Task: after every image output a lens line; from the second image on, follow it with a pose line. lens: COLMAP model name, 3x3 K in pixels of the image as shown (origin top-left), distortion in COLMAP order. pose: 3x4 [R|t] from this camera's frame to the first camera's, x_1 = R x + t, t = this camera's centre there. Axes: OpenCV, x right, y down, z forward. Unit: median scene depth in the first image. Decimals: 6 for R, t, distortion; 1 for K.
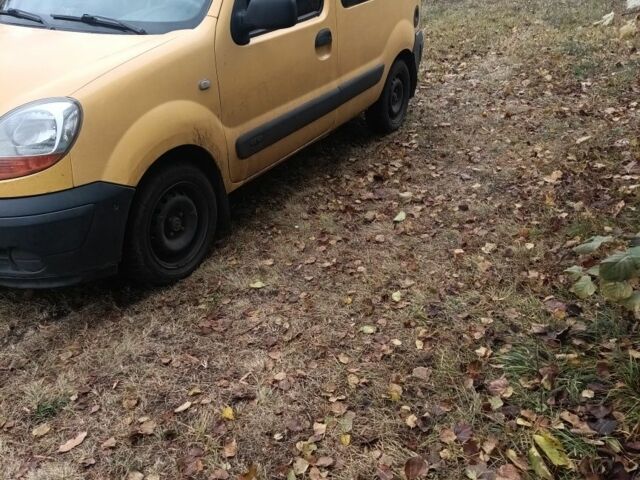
lens RADIAL K [[589.2, 0, 320.0], [0, 589.2, 240.0], [0, 0, 1]] dist [0.090705, -0.018844]
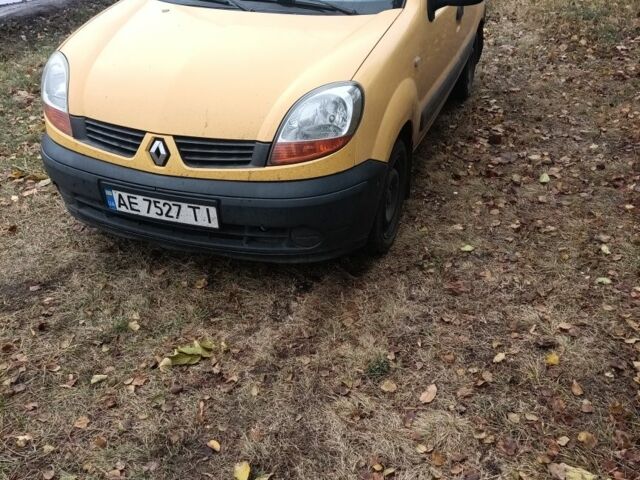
lens RADIAL K [[589.2, 0, 320.0], [0, 589.2, 240.0], [0, 0, 1]] dist [0.090705, -0.018844]
pose [[0.987781, -0.062676, 0.142692, -0.502848], [0.054091, 0.996530, 0.063269, -0.021260], [-0.146162, -0.054778, 0.987743, -0.033268]]
